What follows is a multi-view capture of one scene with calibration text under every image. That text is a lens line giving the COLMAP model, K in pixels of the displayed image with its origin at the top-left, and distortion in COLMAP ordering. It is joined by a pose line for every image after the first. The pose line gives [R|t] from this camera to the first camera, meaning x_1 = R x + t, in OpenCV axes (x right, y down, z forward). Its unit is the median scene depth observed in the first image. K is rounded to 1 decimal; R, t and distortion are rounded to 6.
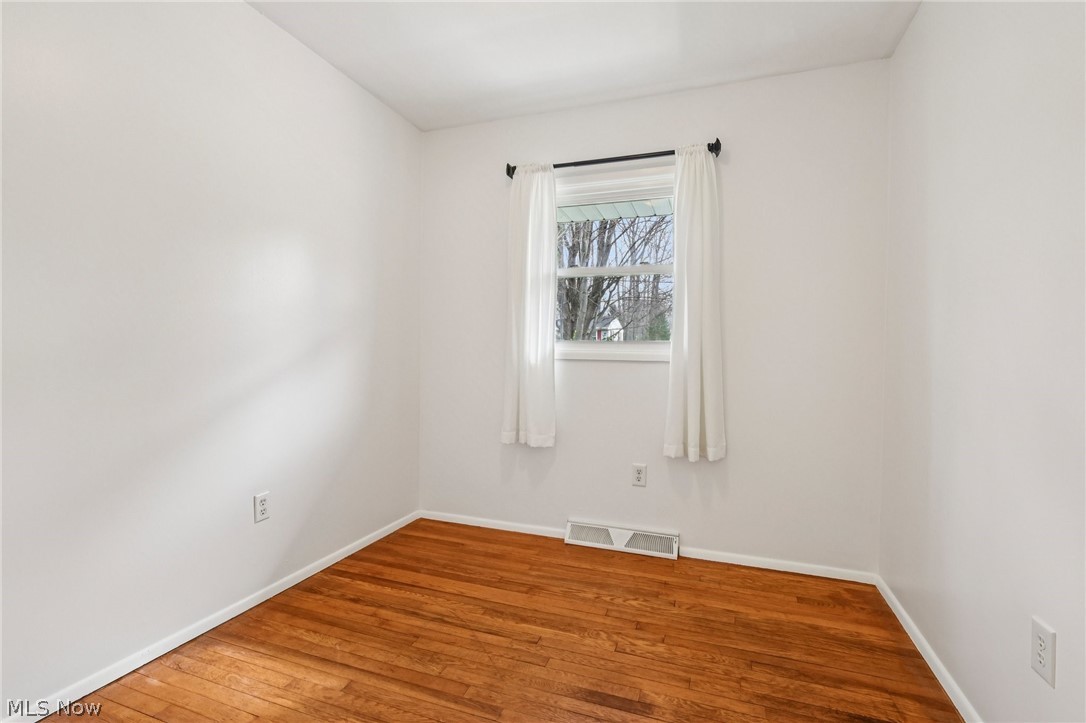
lens RADIAL K [[509.6, 0, 538.4], [0, 509.6, 360.6], [0, 0, 1]] dist [-0.006214, 0.001244]
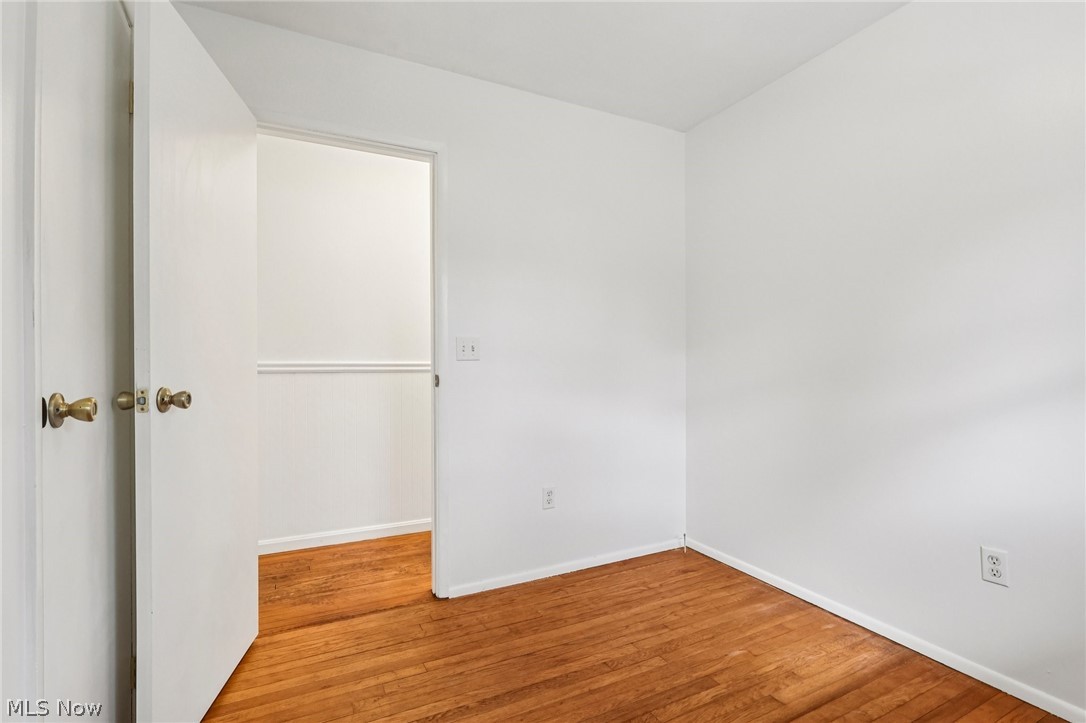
lens RADIAL K [[509.6, 0, 546.4], [0, 509.6, 356.5], [0, 0, 1]] dist [-0.006214, 0.001244]
pose [[-0.699177, -0.031433, -0.714258, 0.595869], [-0.015201, 0.999461, -0.029104, -0.007736], [0.714787, -0.009492, -0.699278, 1.197342]]
